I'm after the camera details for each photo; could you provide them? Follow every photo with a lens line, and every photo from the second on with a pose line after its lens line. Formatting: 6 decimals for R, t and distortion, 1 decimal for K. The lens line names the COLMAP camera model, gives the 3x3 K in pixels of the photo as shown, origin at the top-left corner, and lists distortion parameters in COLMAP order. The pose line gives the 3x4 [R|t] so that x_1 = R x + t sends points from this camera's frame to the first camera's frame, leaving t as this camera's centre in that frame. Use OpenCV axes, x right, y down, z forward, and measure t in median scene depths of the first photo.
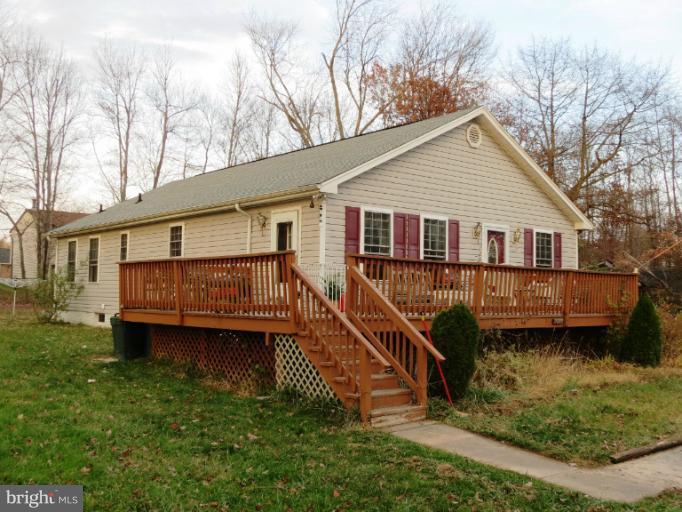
lens RADIAL K [[704.3, 0, 342.1], [0, 704.3, 255.2], [0, 0, 1]] dist [-0.077596, 0.000000]
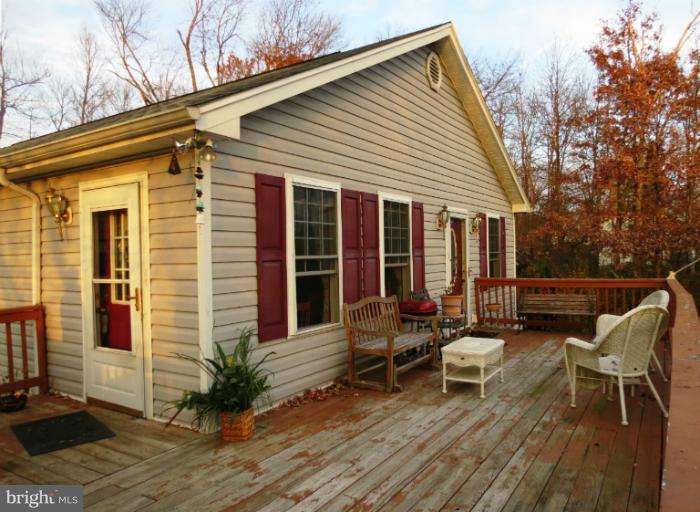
lens RADIAL K [[506.5, 0, 352.4], [0, 506.5, 255.9], [0, 0, 1]] dist [-0.036613, 0.016897]
pose [[0.955571, -0.034203, 0.292771, -0.011293], [0.016226, 0.997843, 0.063615, -0.013770], [-0.294316, -0.056039, 0.954064, 0.251144]]
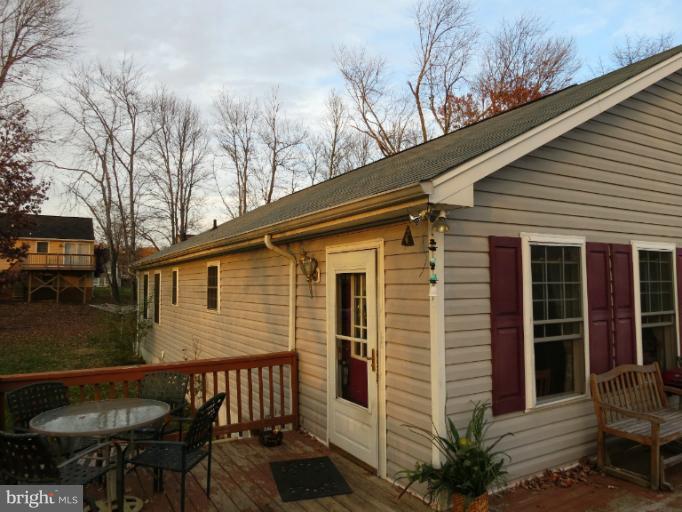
lens RADIAL K [[482.6, 0, 339.0], [0, 482.6, 256.1], [0, 0, 1]] dist [-0.024747, 0.007821]
pose [[0.983880, -0.031640, -0.176007, -0.011938], [0.031860, 0.999491, -0.001577, -0.022147], [0.175967, -0.004056, 0.984388, 0.259391]]
